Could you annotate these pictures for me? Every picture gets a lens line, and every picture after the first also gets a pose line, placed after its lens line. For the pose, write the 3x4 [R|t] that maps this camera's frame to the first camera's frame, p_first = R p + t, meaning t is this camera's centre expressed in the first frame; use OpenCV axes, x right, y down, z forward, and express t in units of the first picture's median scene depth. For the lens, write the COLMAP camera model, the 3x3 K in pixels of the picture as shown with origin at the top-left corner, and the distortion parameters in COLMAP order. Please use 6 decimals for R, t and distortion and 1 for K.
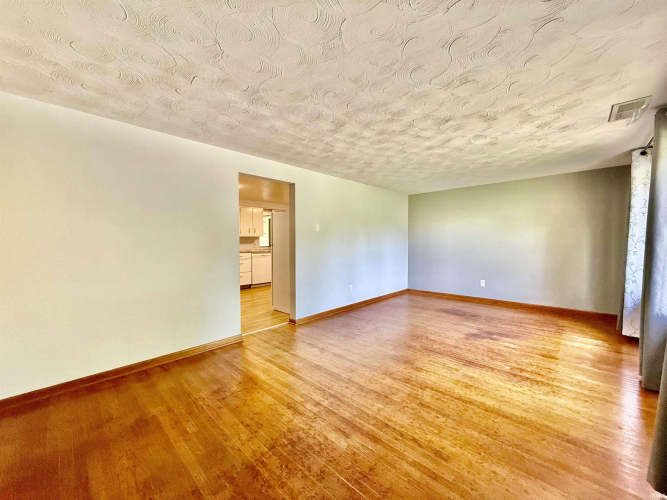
lens RADIAL K [[264.9, 0, 333.9], [0, 264.9, 250.5], [0, 0, 1]] dist [-0.000867, -0.000088]
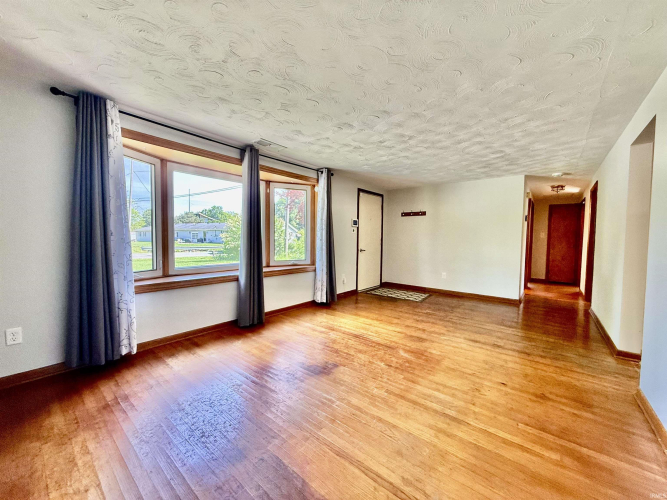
lens RADIAL K [[264.9, 0, 331.7], [0, 264.9, 250.6], [0, 0, 1]] dist [-0.000867, -0.000088]
pose [[-0.997646, -0.006751, -0.068236, 0.656807], [-0.012781, 0.996009, 0.088335, -0.051050], [0.067367, 0.088999, -0.993751, 1.962388]]
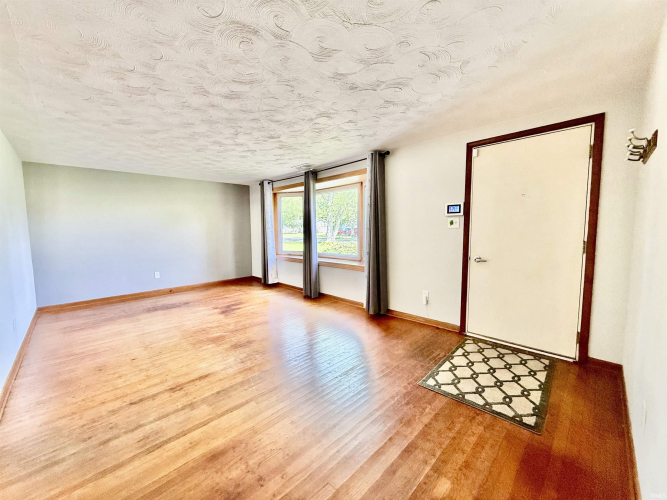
lens RADIAL K [[264.9, 0, 330.1], [0, 264.9, 249.4], [0, 0, 1]] dist [-0.000867, -0.000088]
pose [[0.036317, -0.074654, 0.996548, -0.726778], [0.048697, 0.996153, 0.072850, -0.024081], [-0.998153, 0.045883, 0.039812, 0.564806]]
